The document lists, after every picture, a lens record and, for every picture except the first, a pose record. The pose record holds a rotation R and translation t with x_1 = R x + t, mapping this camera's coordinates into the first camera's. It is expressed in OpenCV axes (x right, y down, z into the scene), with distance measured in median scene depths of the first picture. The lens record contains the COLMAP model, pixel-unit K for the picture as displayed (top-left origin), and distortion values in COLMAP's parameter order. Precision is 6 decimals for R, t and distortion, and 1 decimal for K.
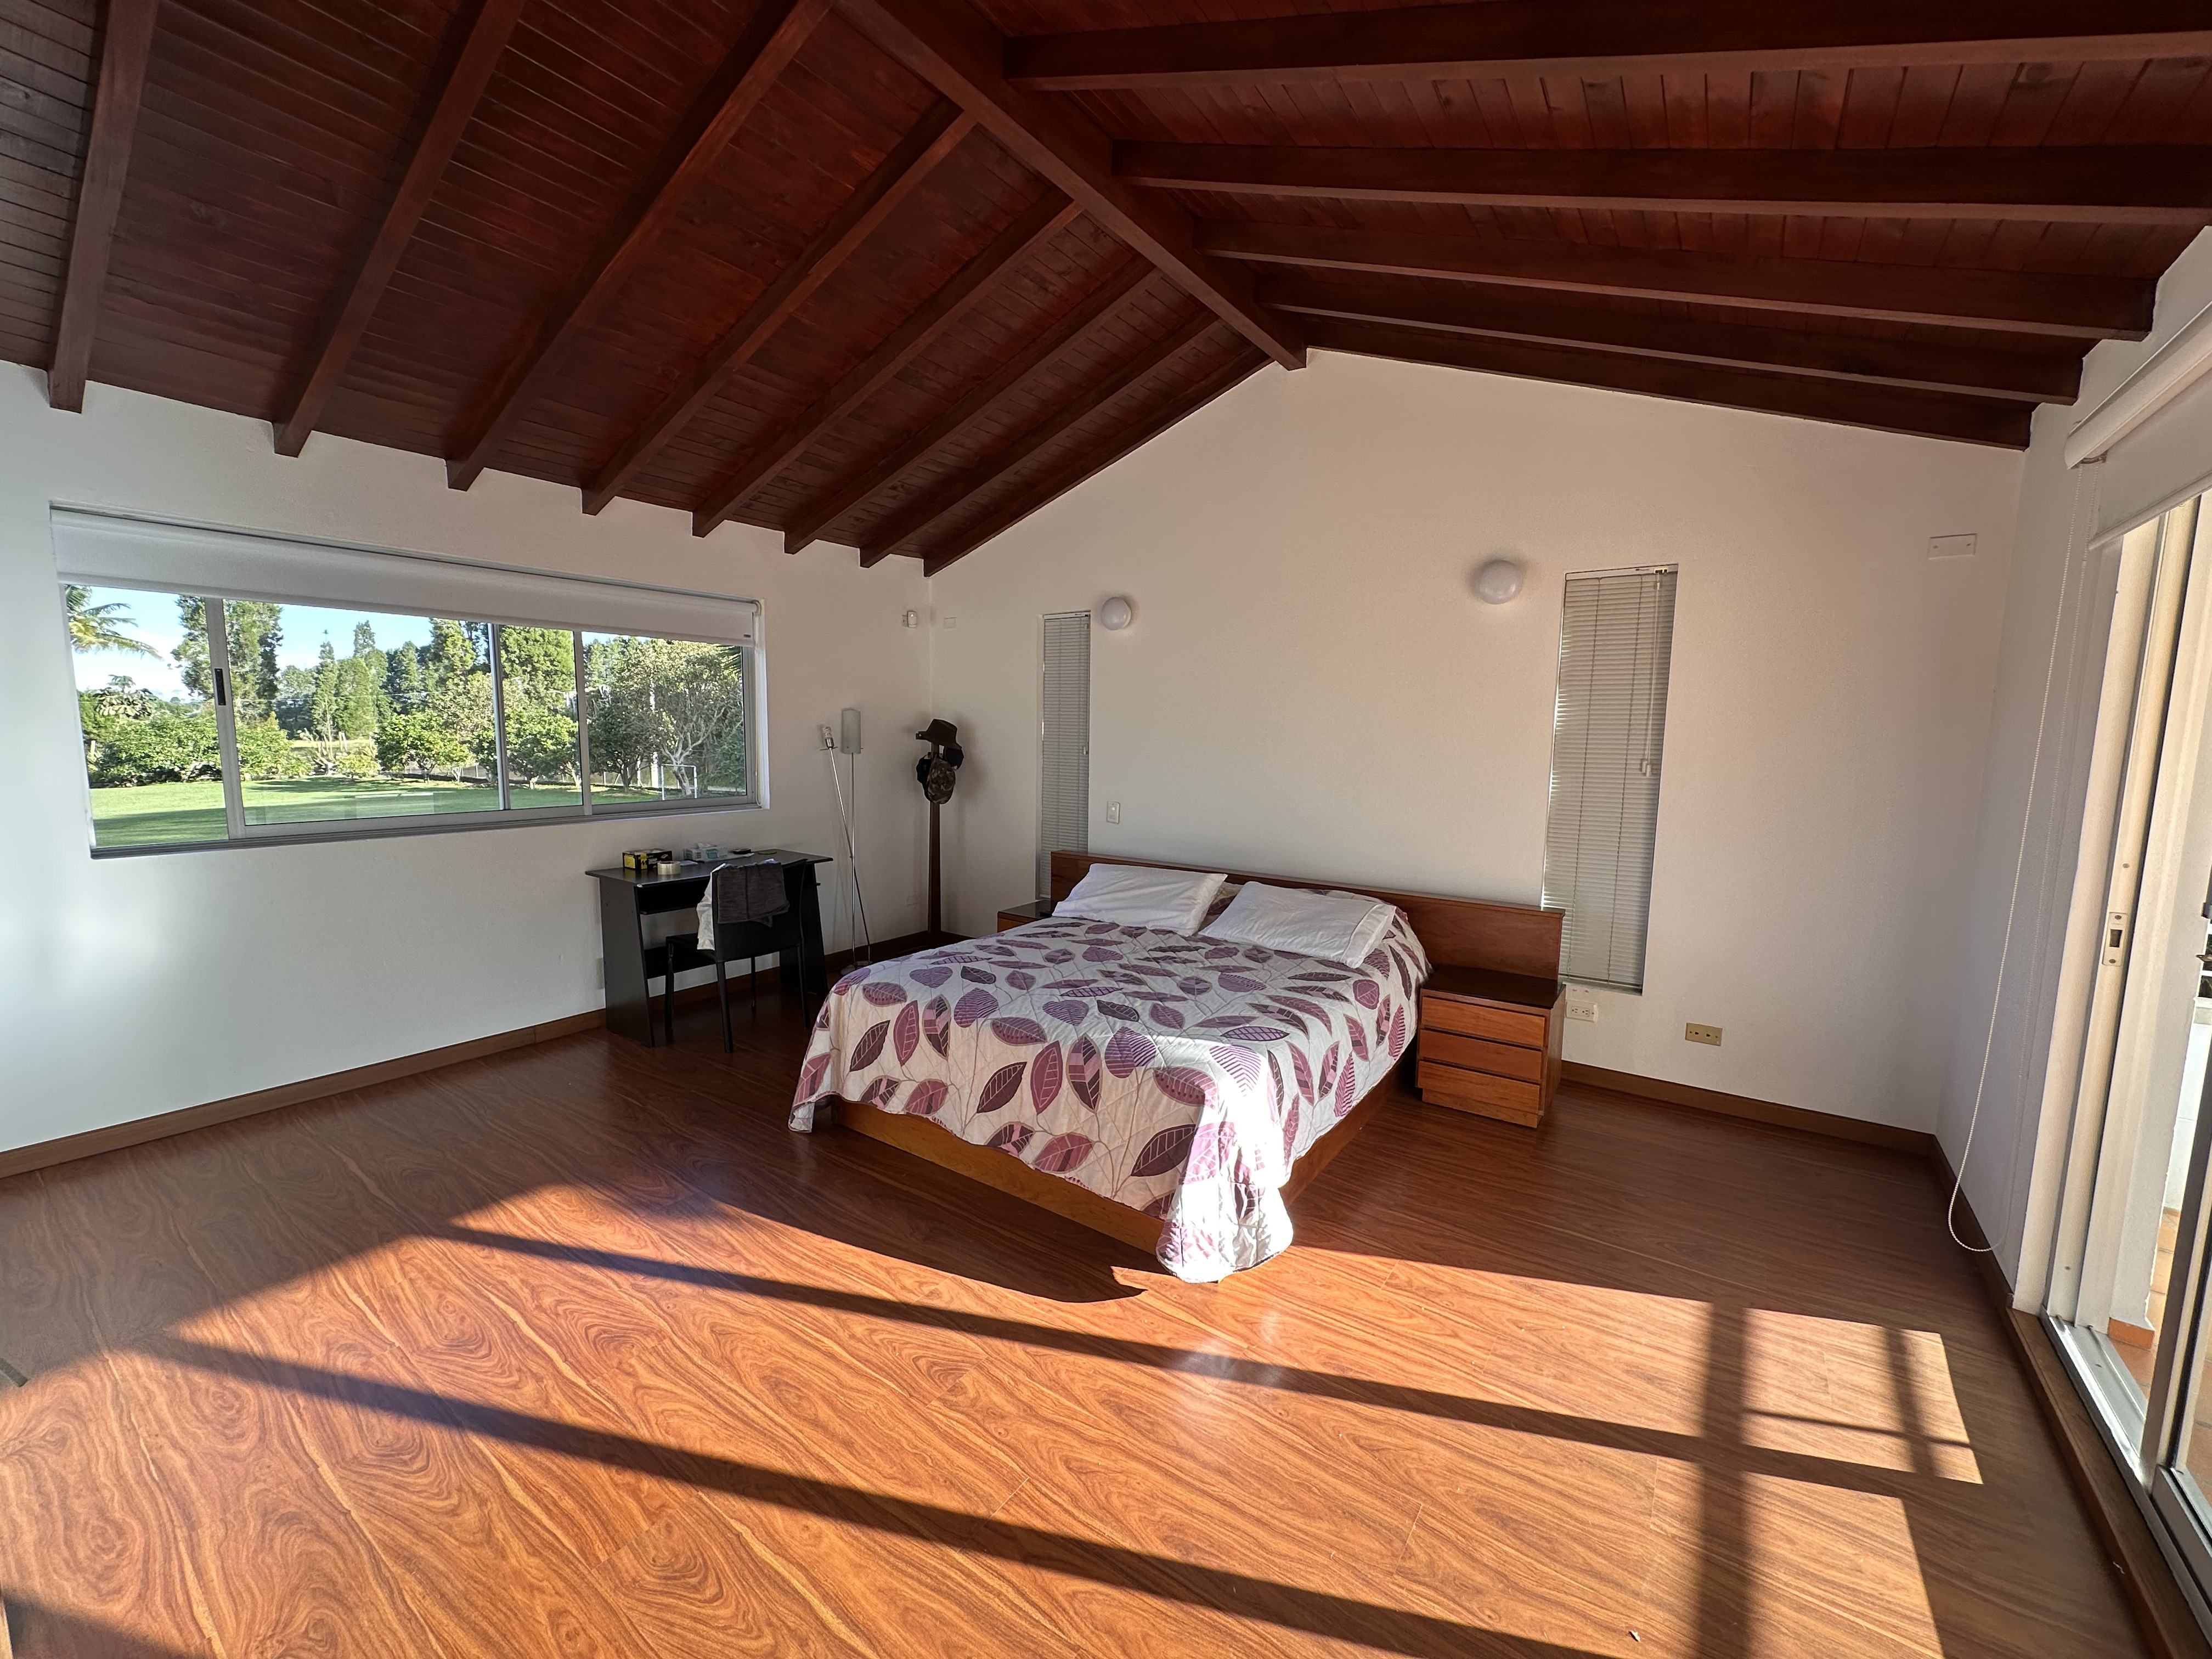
lens RADIAL K [[879.7, 0, 1099.3], [0, 879.7, 832.0], [0, 0, 1]] dist [0.000632, -0.000031]
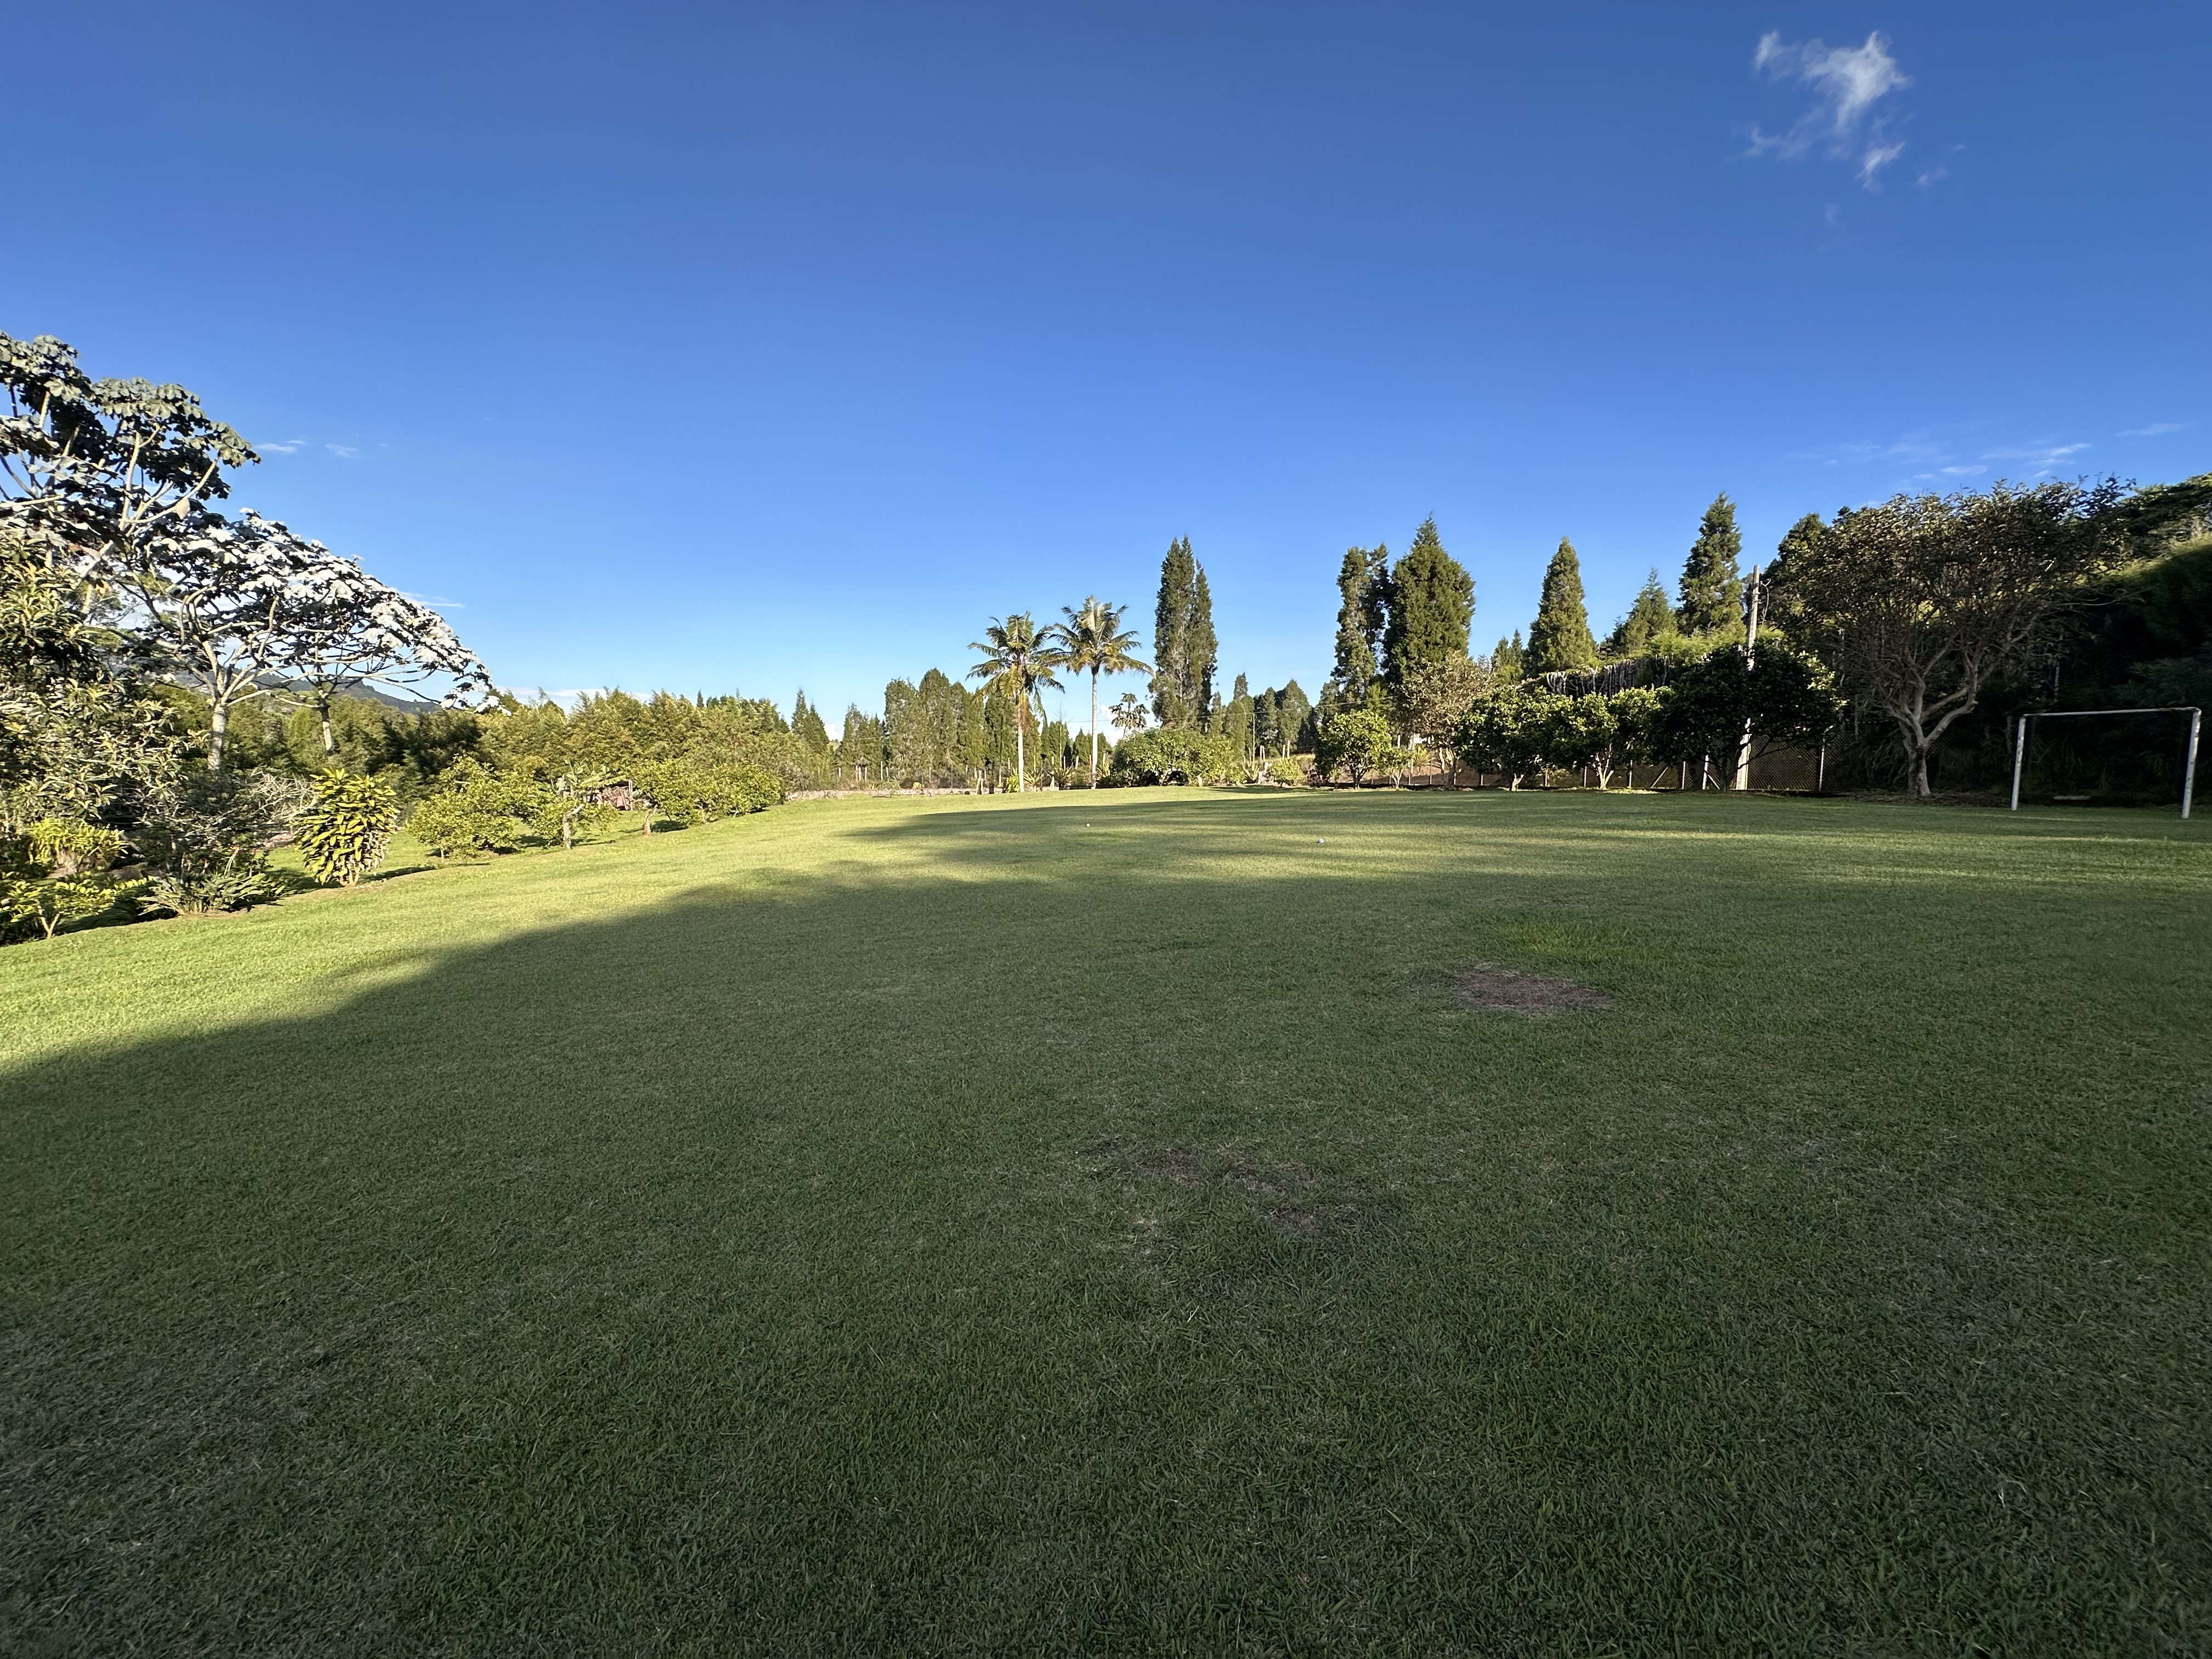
lens RADIAL K [[879.7, 0, 1112.7], [0, 879.7, 835.5], [0, 0, 1]] dist [0.000632, -0.000031]
pose [[0.687352, 0.052187, -0.724447, -0.201980], [-0.079915, 0.996794, -0.004017, 0.010239], [0.721915, 0.060656, 0.689319, 0.145599]]
